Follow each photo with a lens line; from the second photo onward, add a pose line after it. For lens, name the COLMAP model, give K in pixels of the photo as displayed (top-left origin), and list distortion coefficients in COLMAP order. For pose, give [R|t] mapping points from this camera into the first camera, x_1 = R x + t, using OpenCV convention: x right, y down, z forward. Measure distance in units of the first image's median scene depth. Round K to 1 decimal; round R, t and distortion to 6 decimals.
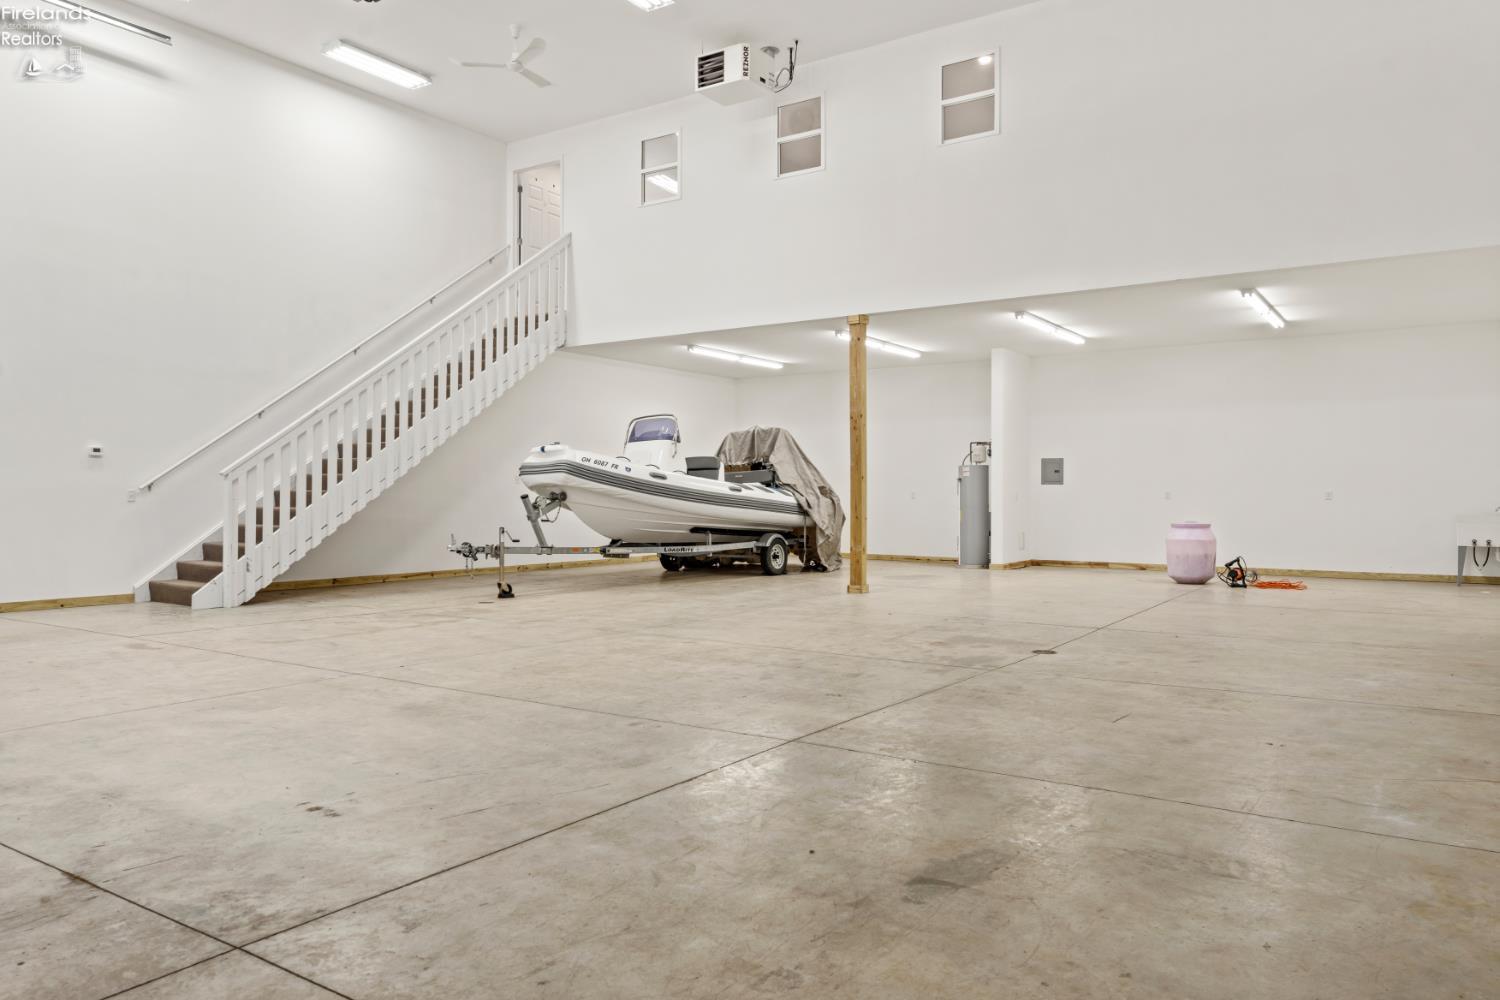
lens RADIAL K [[1037.6, 0, 755.9], [0, 1037.6, 493.3], [0, 0, 1]] dist [0.008089, -0.001930]
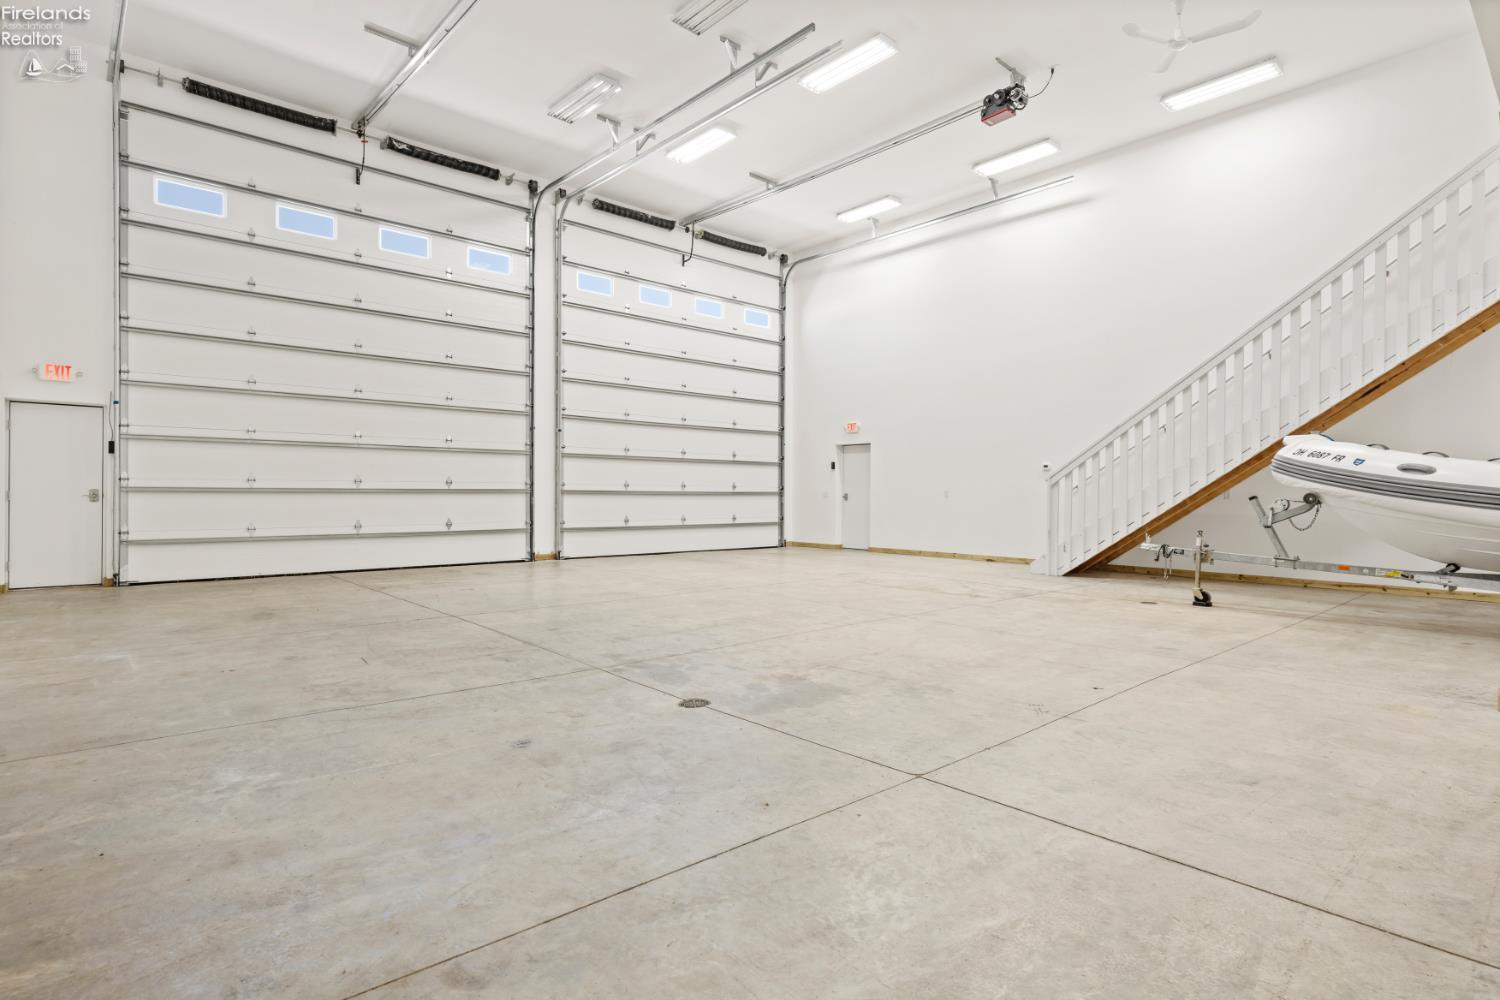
lens RADIAL K [[767.3, 0, 761.3], [0, 767.3, 496.9], [0, 0, 1]] dist [0.003709, 0.000194]
pose [[-0.233423, 0.003096, -0.972370, 0.492509], [-0.005374, 0.999976, 0.004474, 0.001427], [0.972360, 0.006270, -0.233401, 0.722379]]
